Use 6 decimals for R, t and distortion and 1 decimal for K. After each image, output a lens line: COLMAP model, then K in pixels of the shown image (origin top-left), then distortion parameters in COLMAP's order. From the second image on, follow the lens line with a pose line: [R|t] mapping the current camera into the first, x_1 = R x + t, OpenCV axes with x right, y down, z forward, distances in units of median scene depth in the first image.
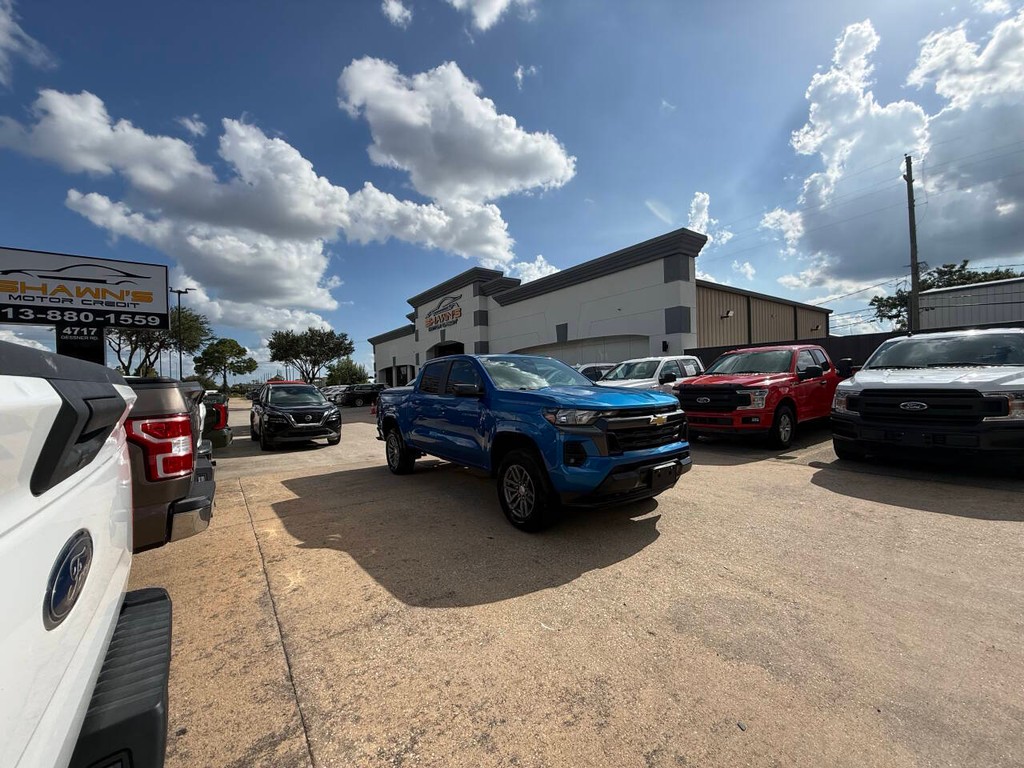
lens RADIAL K [[404.5, 0, 508.8], [0, 404.5, 386.4], [0, 0, 1]] dist [-0.000077, -0.000887]
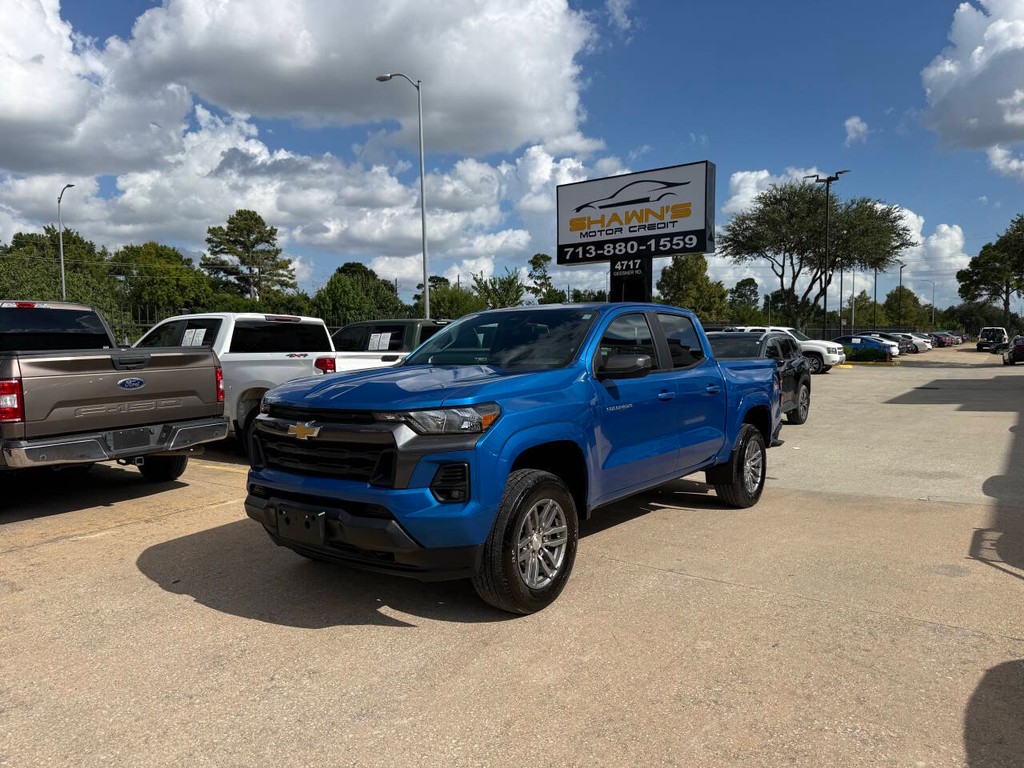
lens RADIAL K [[718.5, 0, 506.3], [0, 718.5, 395.2], [0, 0, 1]] dist [0.042101, -0.048390]
pose [[0.307769, 0.094743, -0.946732, 0.452914], [0.004912, 0.994858, 0.101156, -0.026736], [0.951448, -0.035783, 0.305722, 0.405973]]
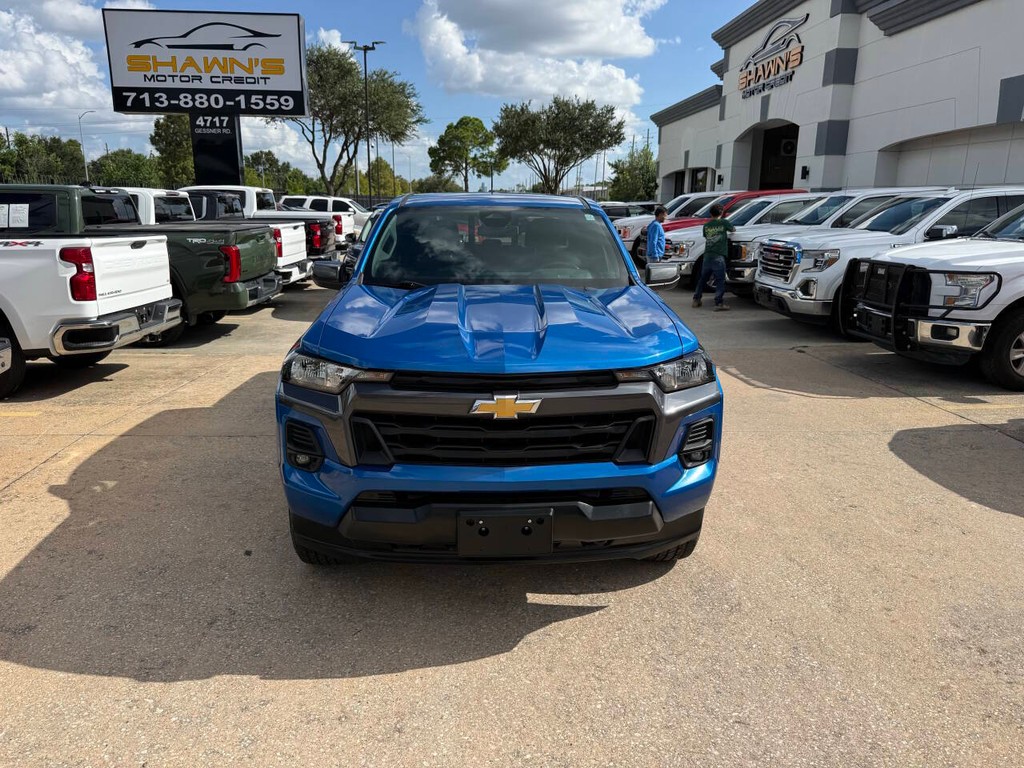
lens RADIAL K [[718.5, 0, 521.4], [0, 718.5, 383.3], [0, 0, 1]] dist [0.042101, -0.048390]
pose [[0.847112, 0.165187, -0.505089, 0.259803], [-0.036773, 0.966404, 0.254384, -0.043251], [0.530141, -0.196918, 0.824727, 0.143667]]
